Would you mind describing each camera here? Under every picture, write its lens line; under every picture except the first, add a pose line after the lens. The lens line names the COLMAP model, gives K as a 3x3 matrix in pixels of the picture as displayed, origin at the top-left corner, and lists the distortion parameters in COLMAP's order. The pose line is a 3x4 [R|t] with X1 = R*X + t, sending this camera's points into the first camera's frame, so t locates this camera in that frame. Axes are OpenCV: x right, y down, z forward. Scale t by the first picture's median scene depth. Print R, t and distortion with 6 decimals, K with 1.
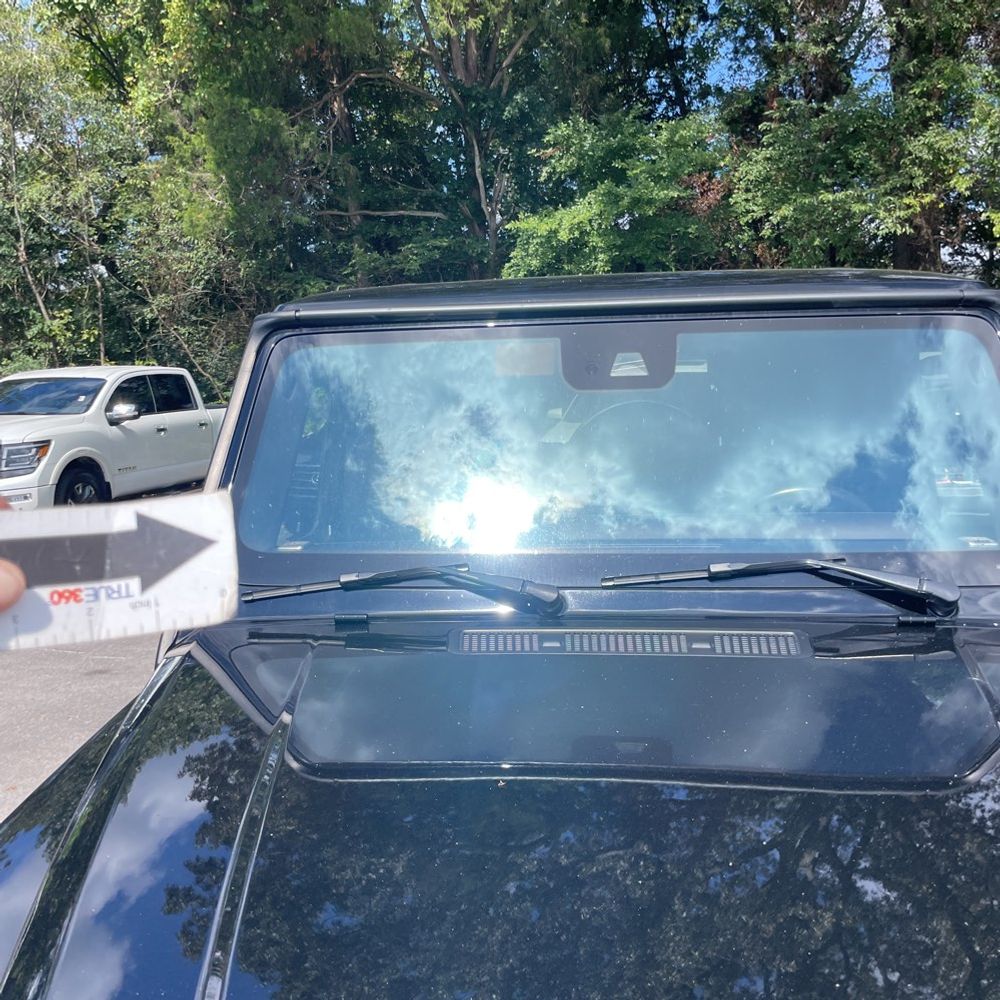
lens RADIAL K [[1004.7, 0, 500.0], [0, 1004.7, 500.0], [0, 0, 1]] dist [0.099700, -0.150376]
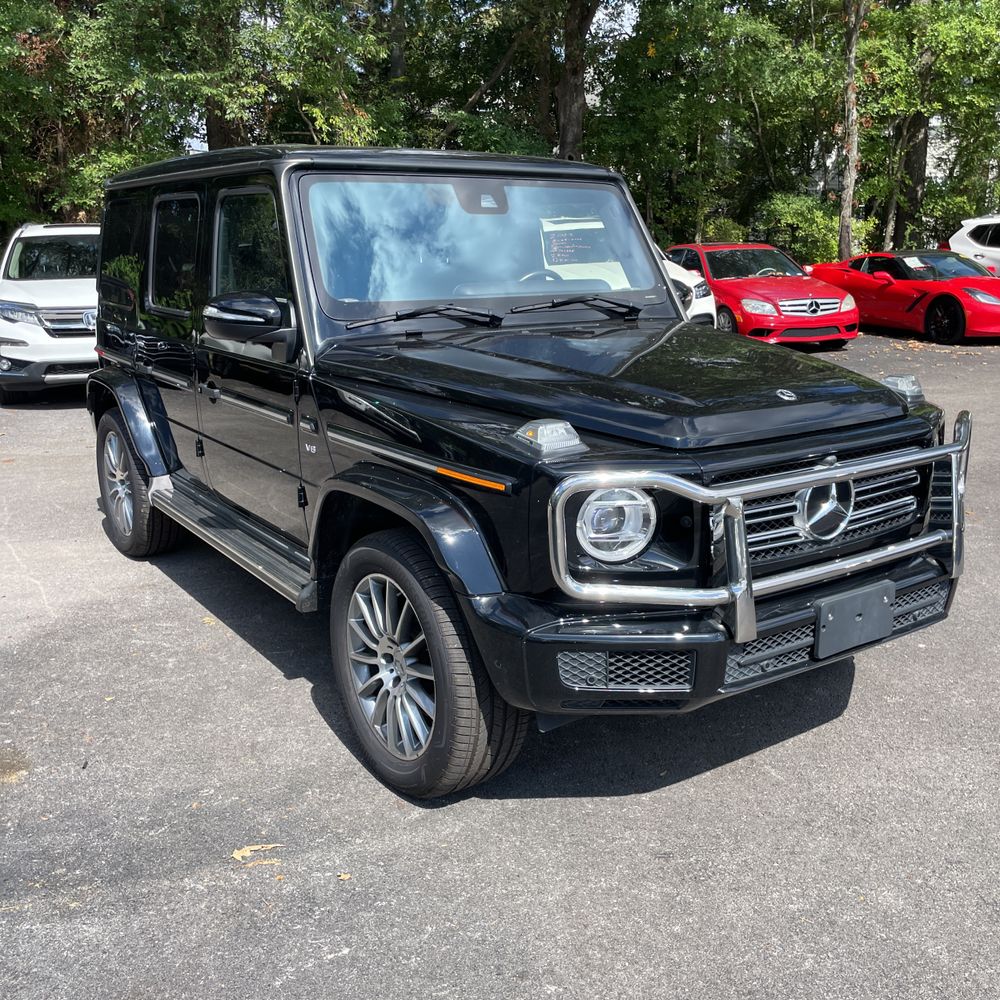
lens RADIAL K [[1010.4, 0, 500.1], [0, 1010.4, 492.9], [0, 0, 1]] dist [0.081358, -0.105950]
pose [[0.764689, -0.135426, 0.630008, -0.140160], [0.069437, 0.989292, 0.128376, 0.020434], [-0.640647, -0.054422, 0.765904, -0.063650]]
